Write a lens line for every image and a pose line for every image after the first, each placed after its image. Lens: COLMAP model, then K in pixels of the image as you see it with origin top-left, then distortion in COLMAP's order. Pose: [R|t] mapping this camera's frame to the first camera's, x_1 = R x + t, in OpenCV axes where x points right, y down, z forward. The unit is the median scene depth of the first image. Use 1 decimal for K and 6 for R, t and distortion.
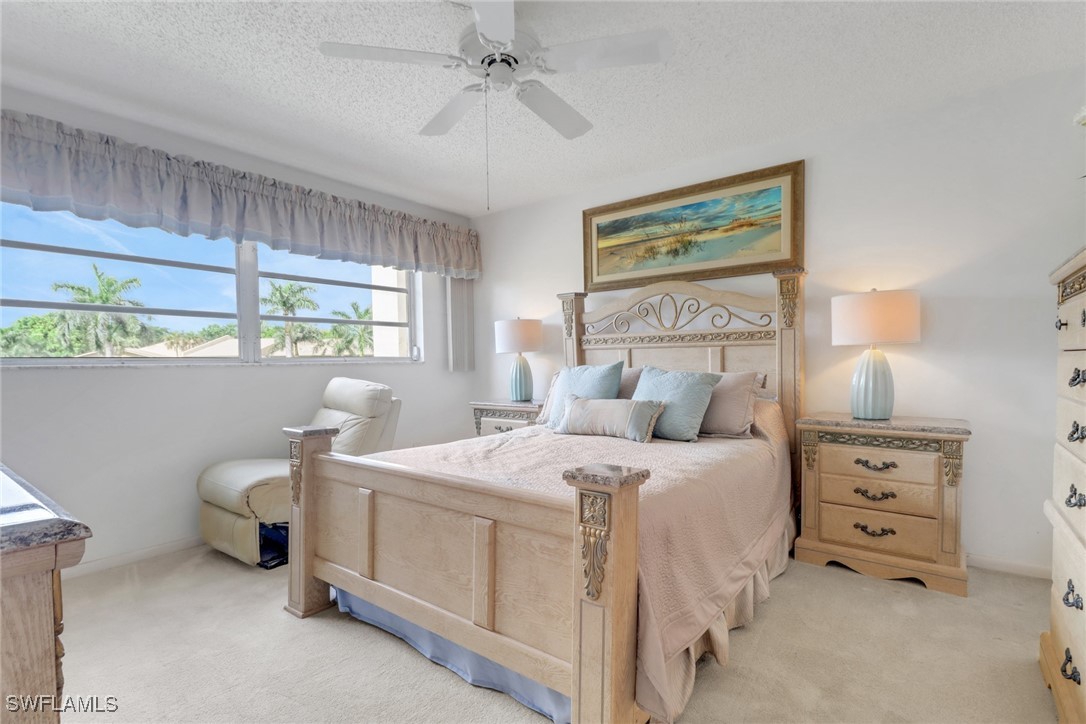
lens RADIAL K [[525.2, 0, 541.5], [0, 525.2, 376.3], [0, 0, 1]] dist [0.021653, -0.012480]
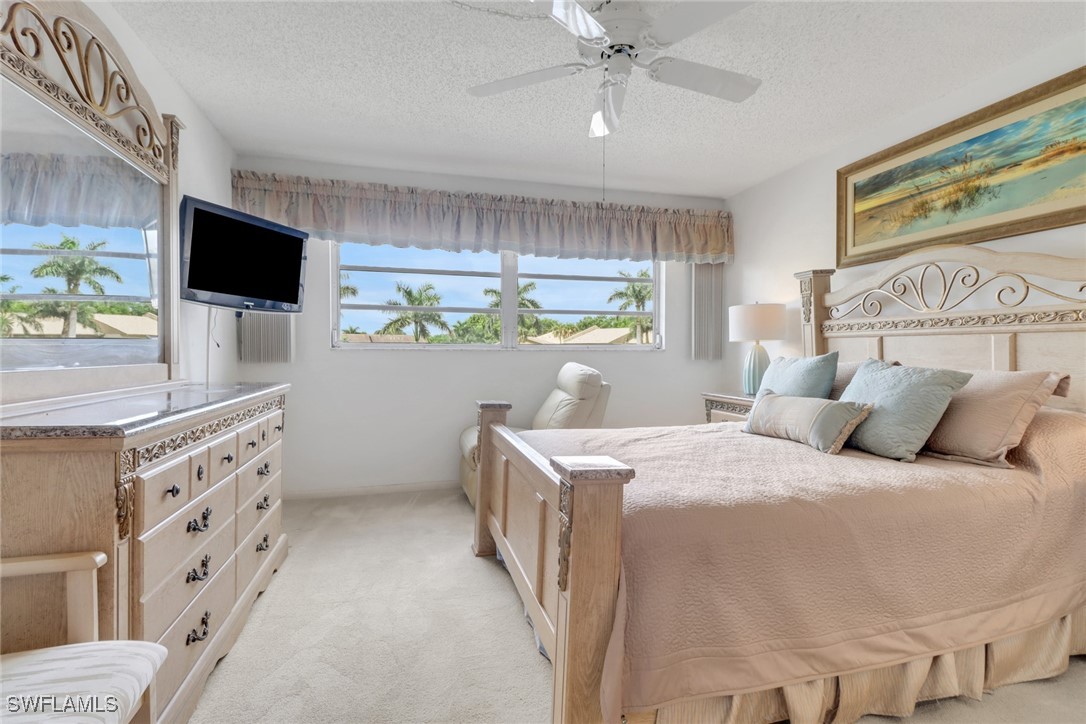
lens RADIAL K [[525.2, 0, 541.7], [0, 525.2, 358.0], [0, 0, 1]] dist [0.021653, -0.012480]
pose [[0.797690, 0.024153, -0.602584, 0.251732], [-0.031714, 0.999495, -0.001920, -0.002869], [0.602234, 0.020642, 0.798053, 0.069032]]
